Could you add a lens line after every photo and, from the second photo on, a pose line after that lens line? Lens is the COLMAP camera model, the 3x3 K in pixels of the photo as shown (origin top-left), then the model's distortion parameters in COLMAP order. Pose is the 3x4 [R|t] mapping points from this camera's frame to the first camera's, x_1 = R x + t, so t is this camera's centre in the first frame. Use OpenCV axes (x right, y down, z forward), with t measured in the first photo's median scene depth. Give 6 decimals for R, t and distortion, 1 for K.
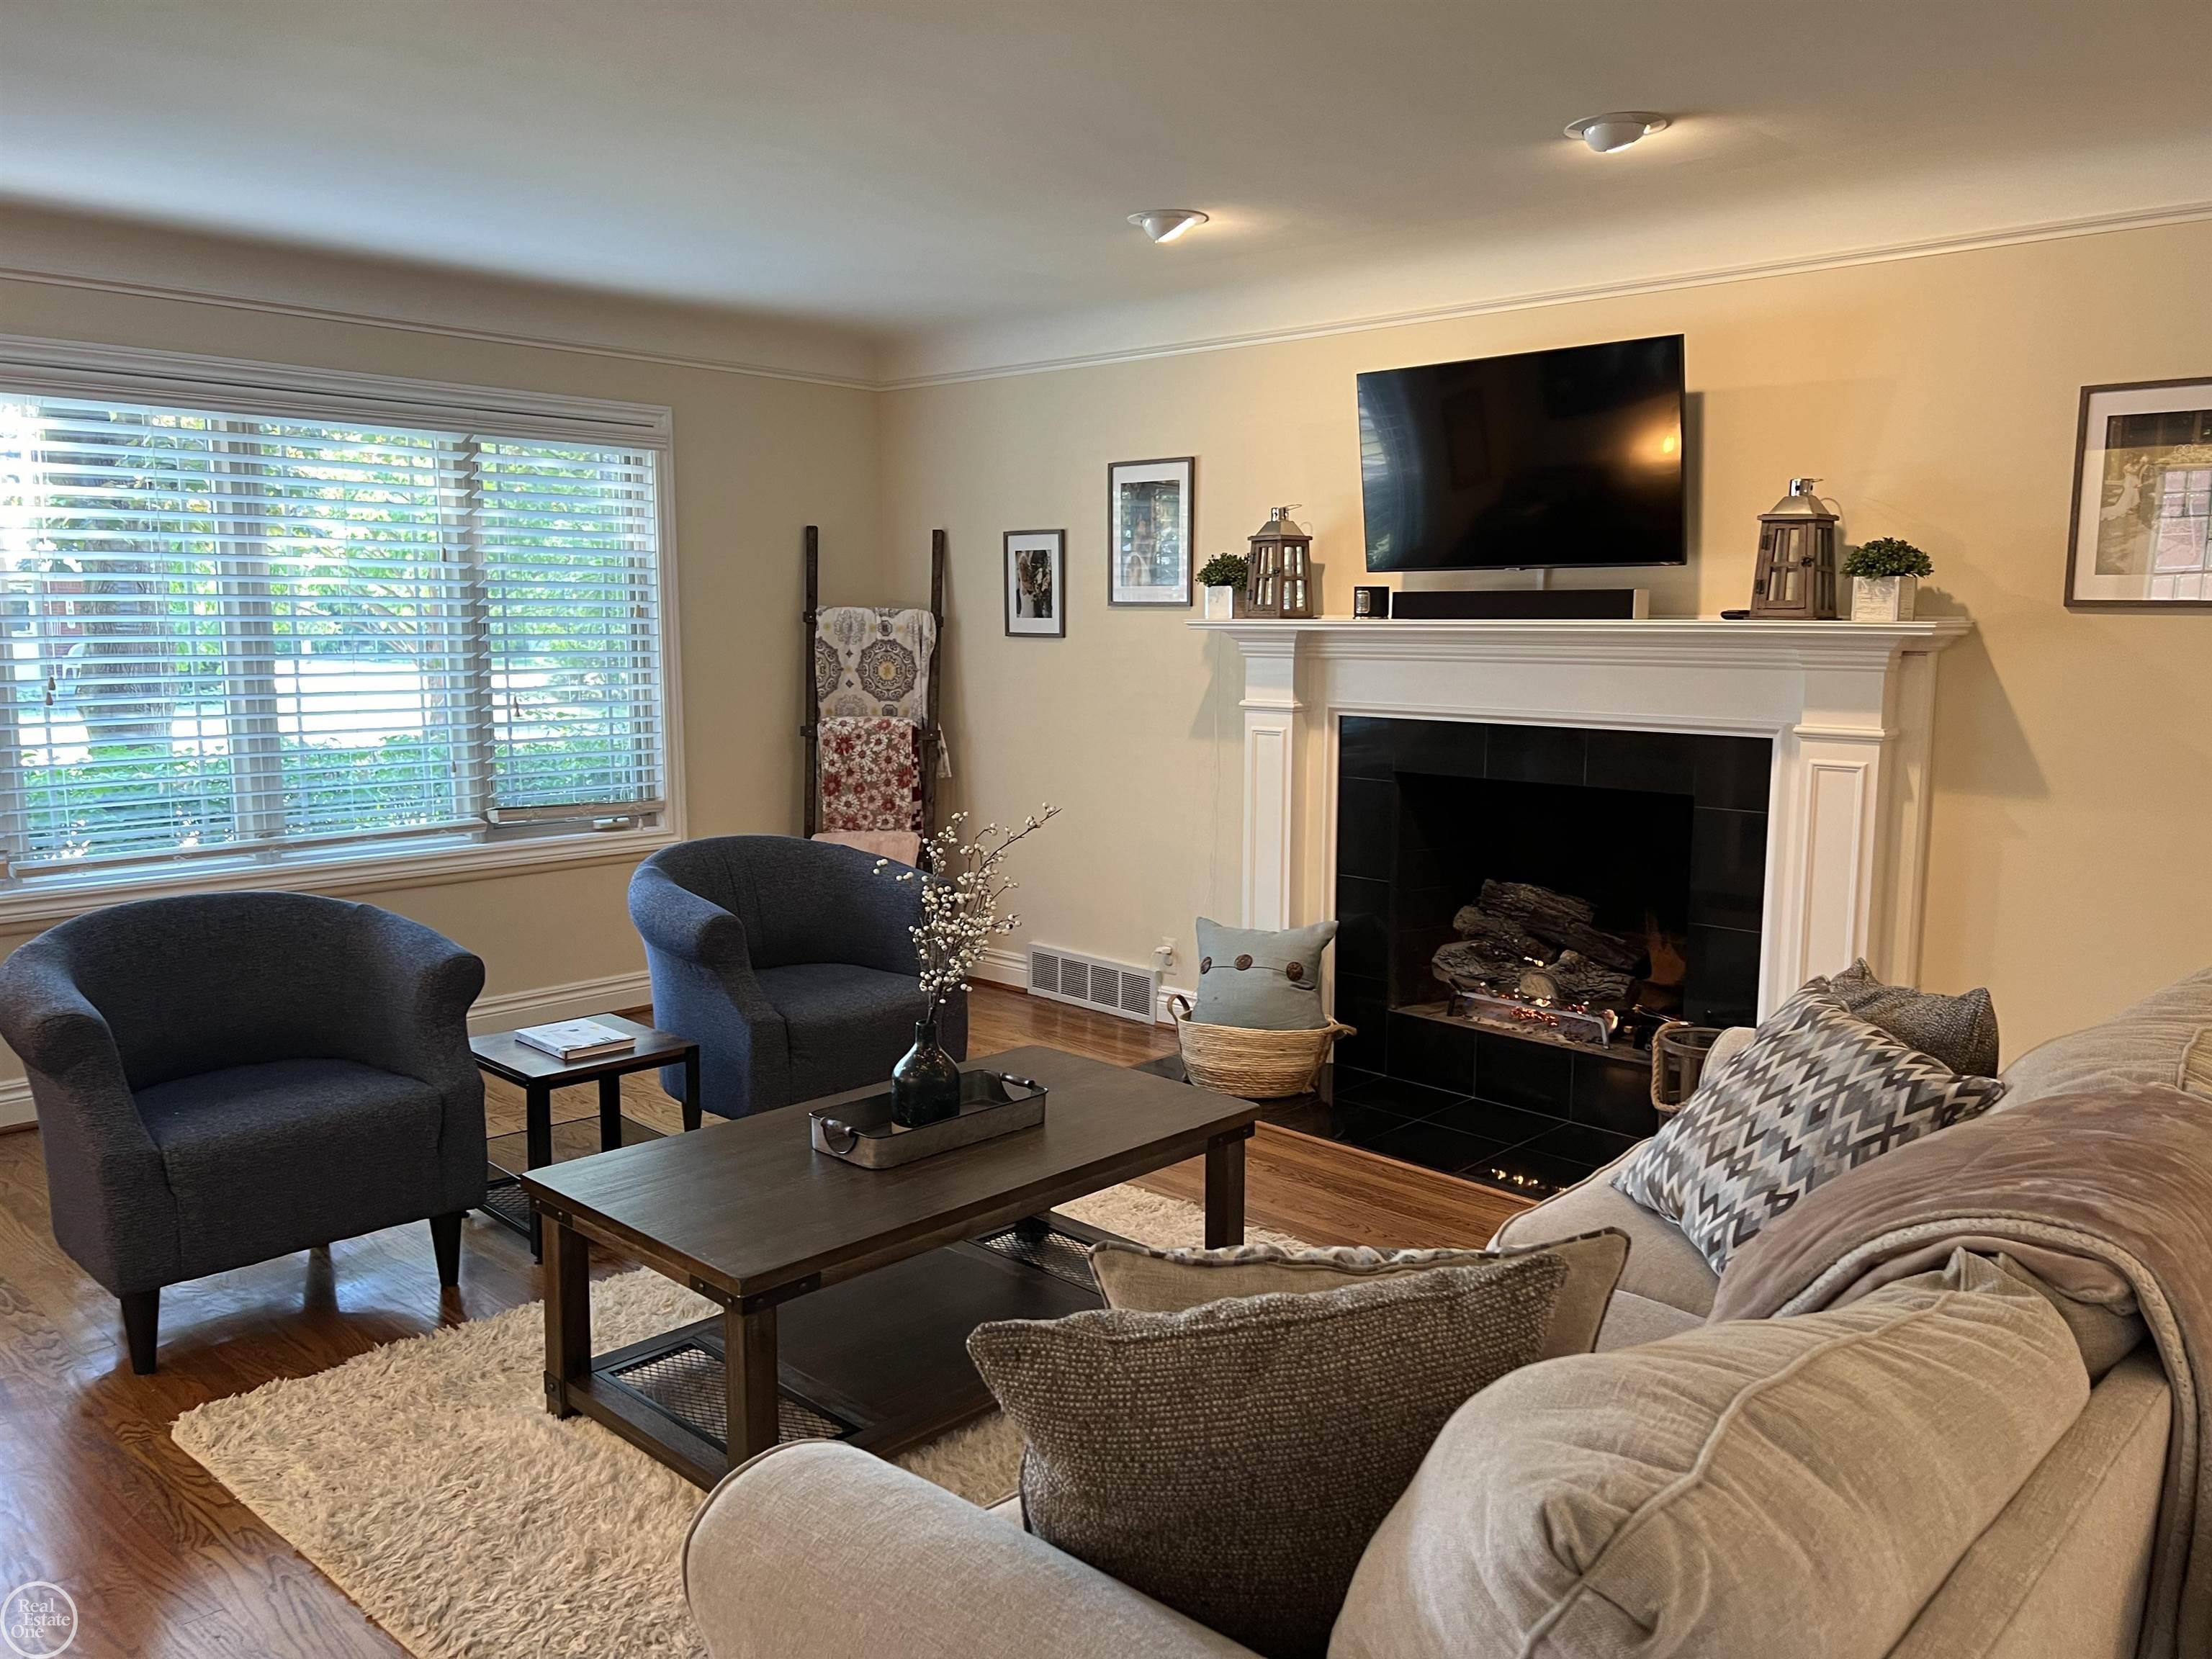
lens RADIAL K [[1654.5, 0, 1112.7], [0, 1654.5, 816.9], [0, 0, 1]] dist [0.065587, -0.073450]
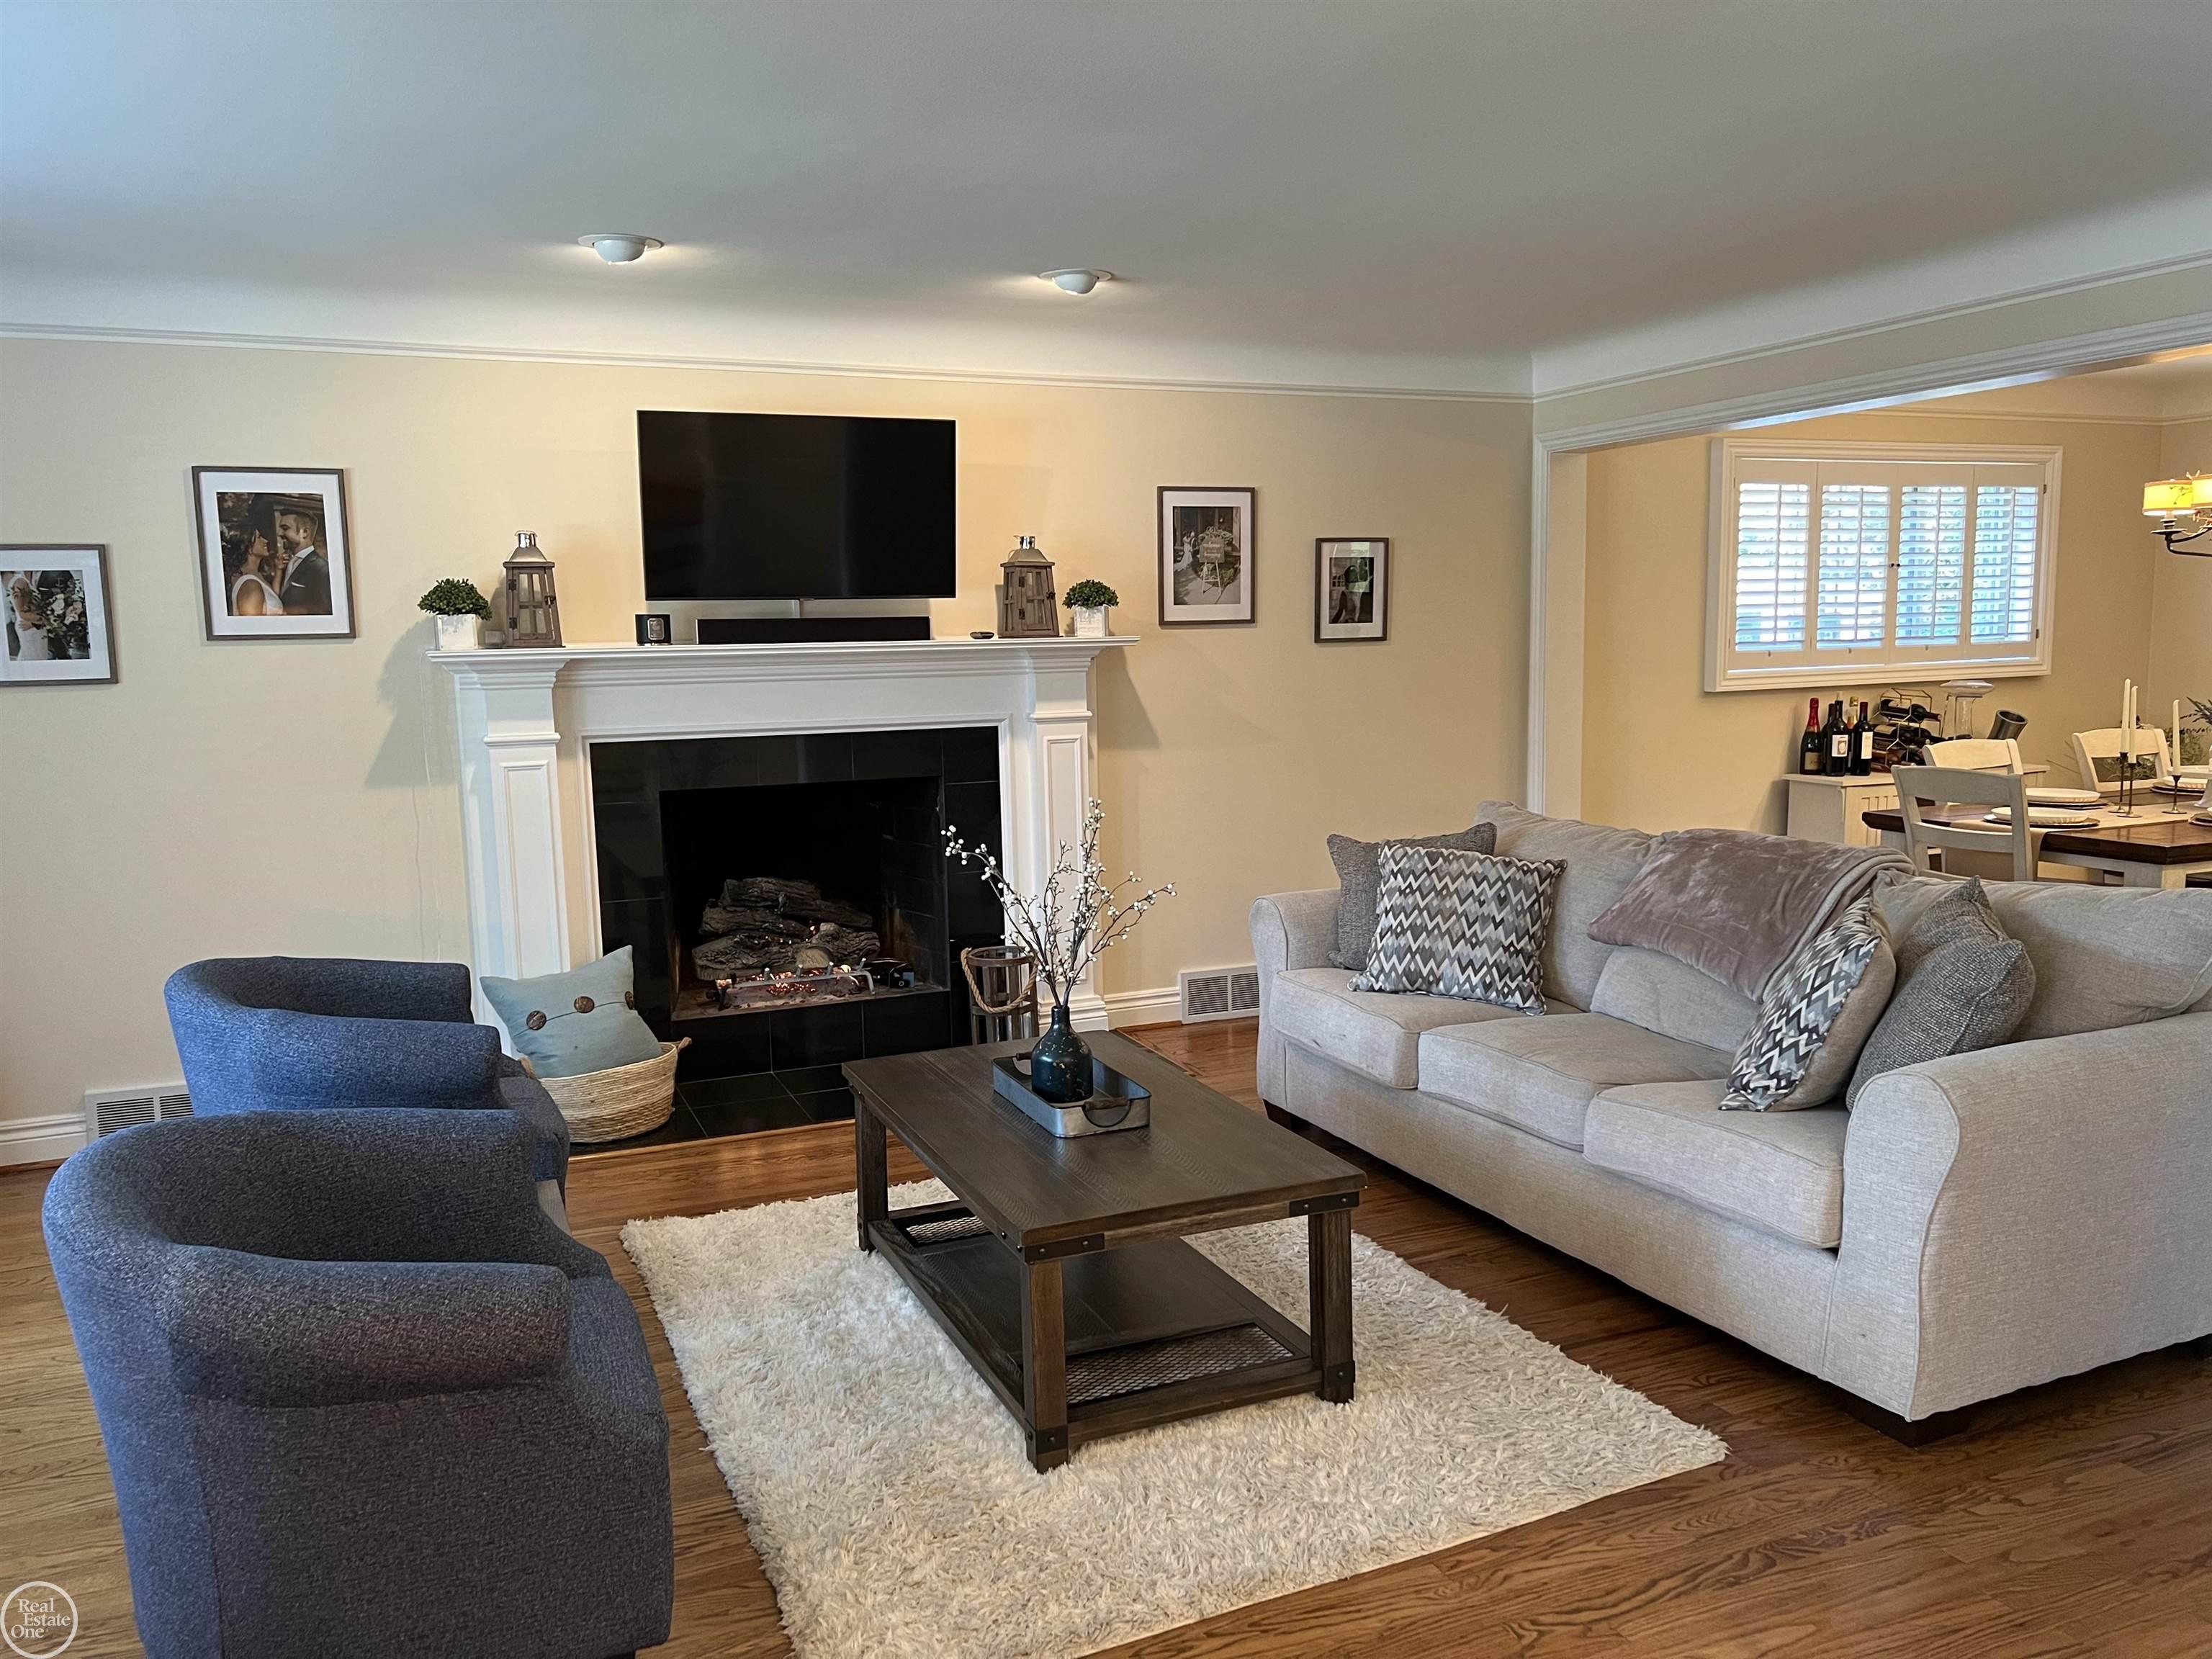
lens RADIAL K [[1654.5, 0, 1116.7], [0, 1654.5, 828.3], [0, 0, 1]] dist [0.065587, -0.073450]
pose [[0.395459, -0.124983, 0.909941, -0.657953], [0.136114, 0.987734, 0.076513, -0.044427], [-0.908342, 0.093598, 0.407620, 0.305717]]
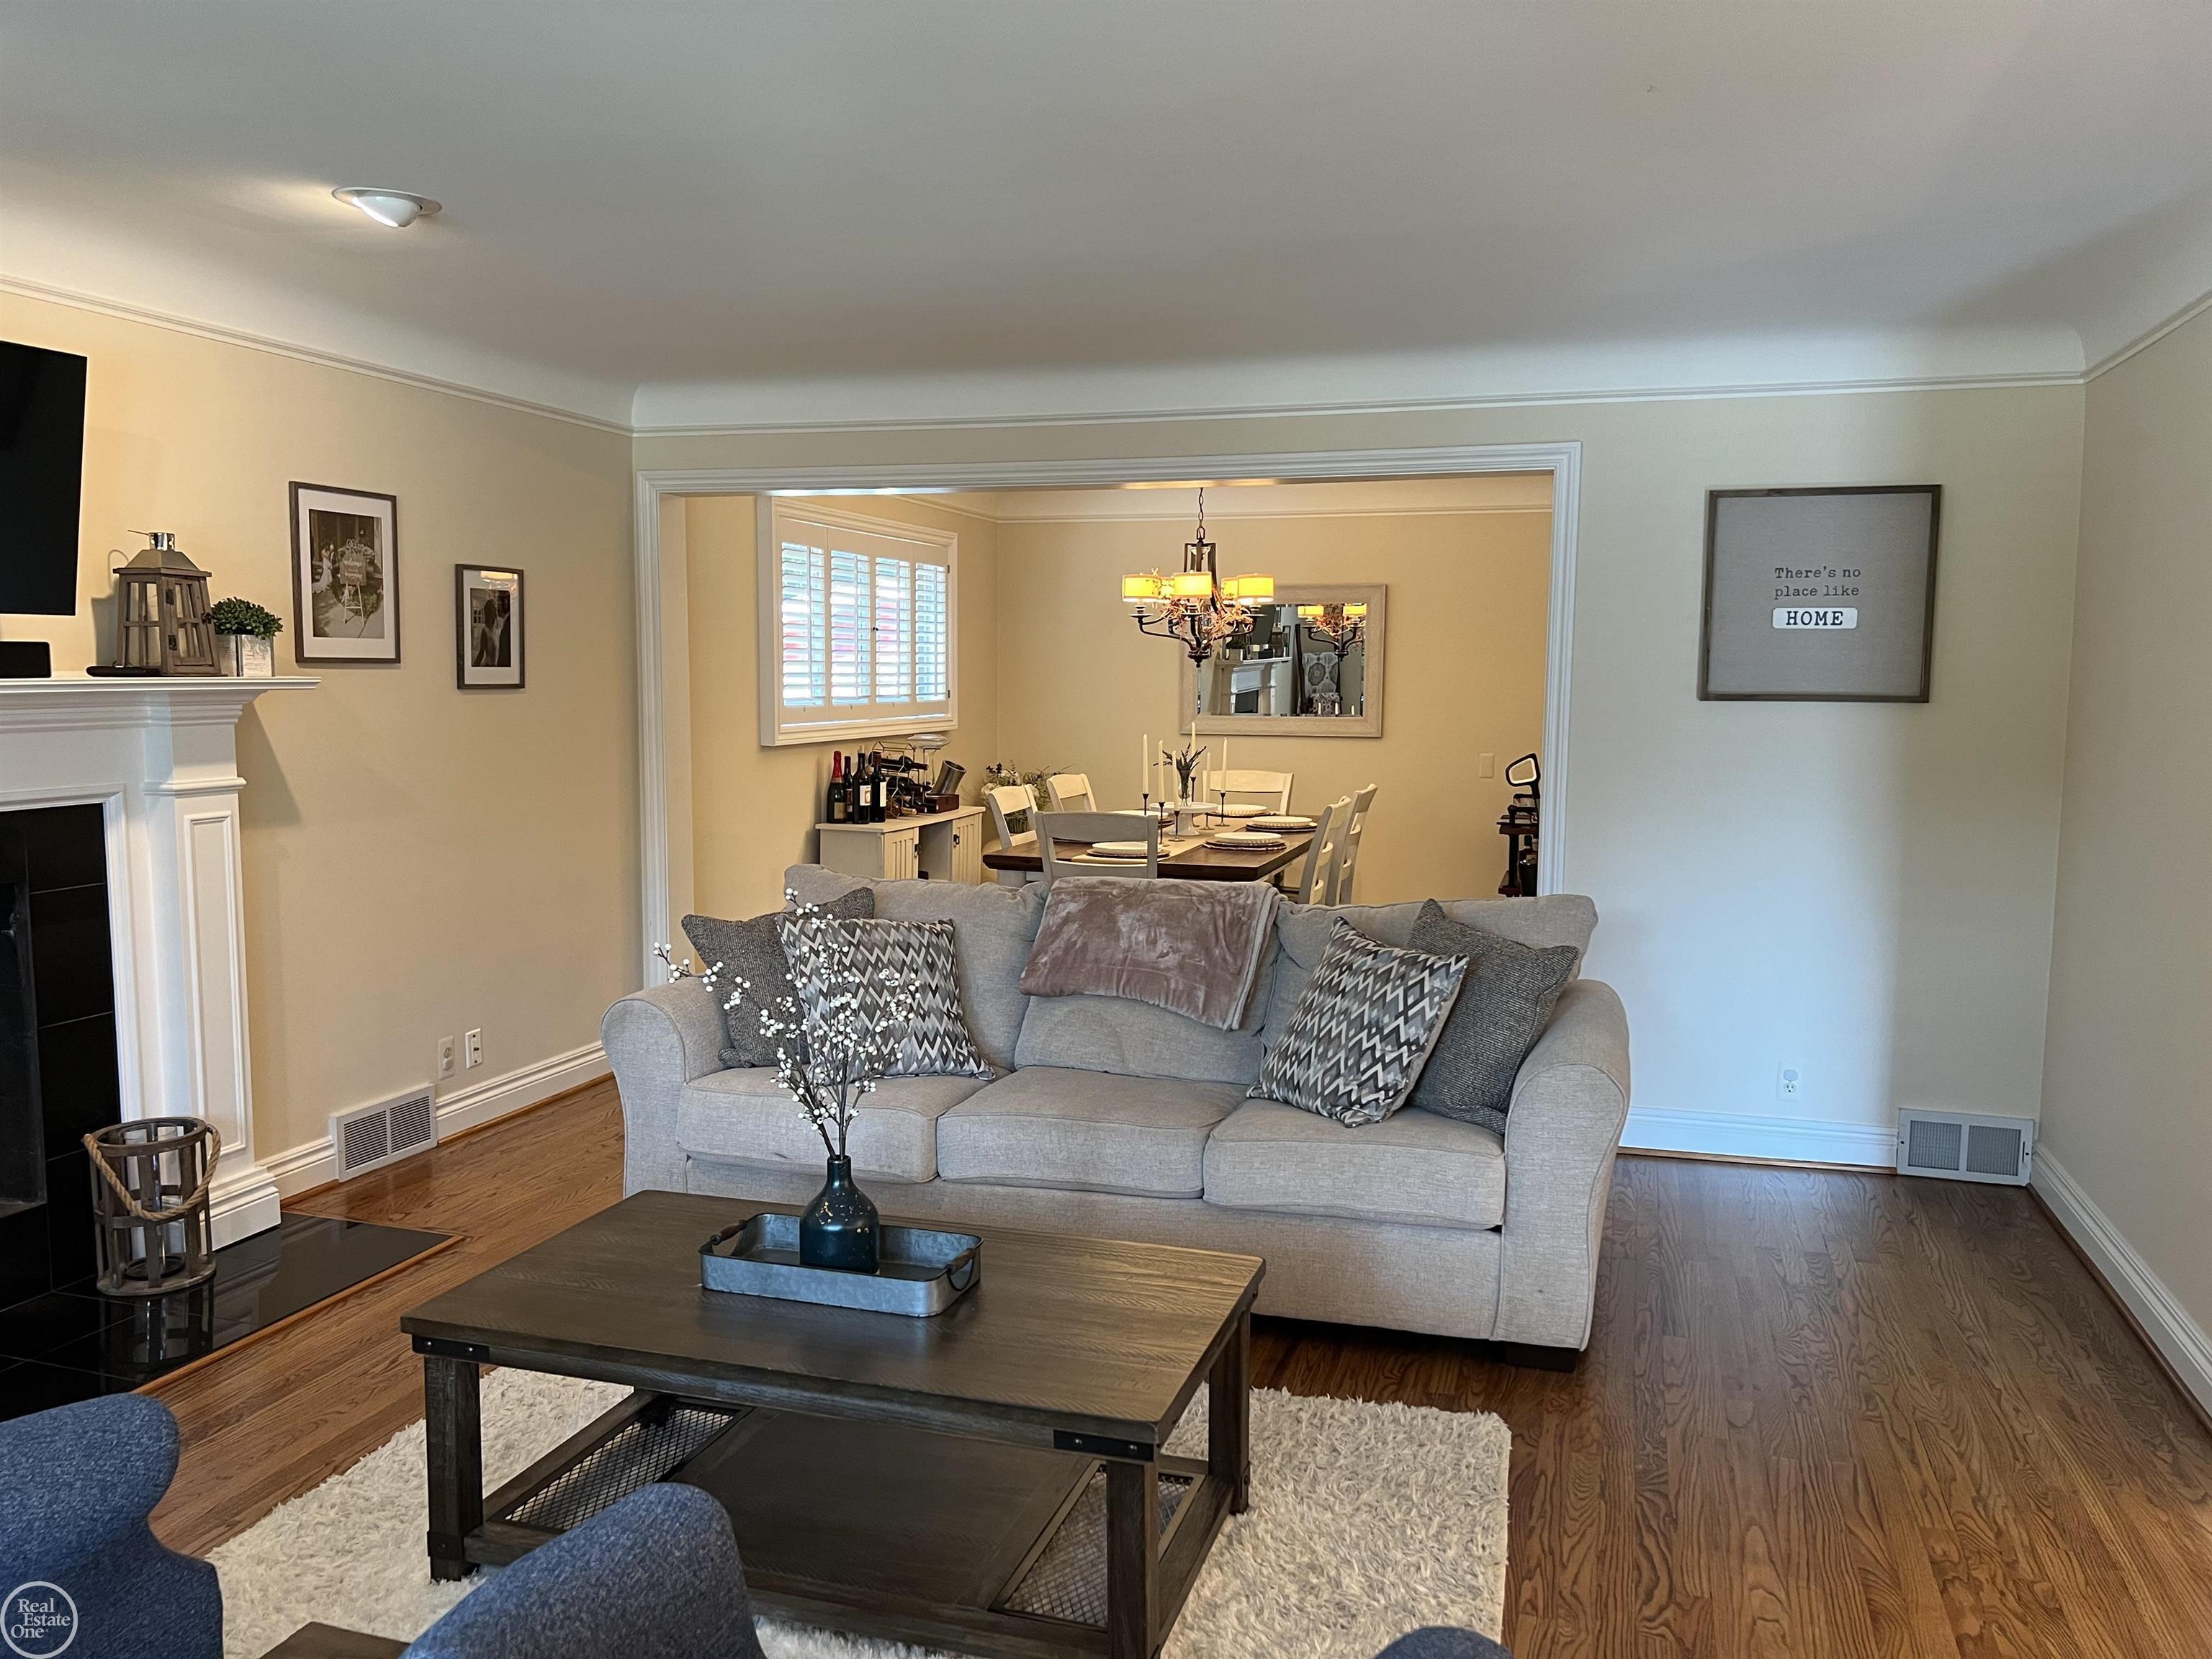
lens RADIAL K [[1654.5, 0, 1113.9], [0, 1654.5, 824.3], [0, 0, 1]] dist [0.065587, -0.073450]
pose [[-0.439266, -0.095262, 0.893292, -0.567288], [0.097776, 0.983385, 0.152950, -0.100846], [-0.893020, 0.154528, -0.422653, 0.735137]]
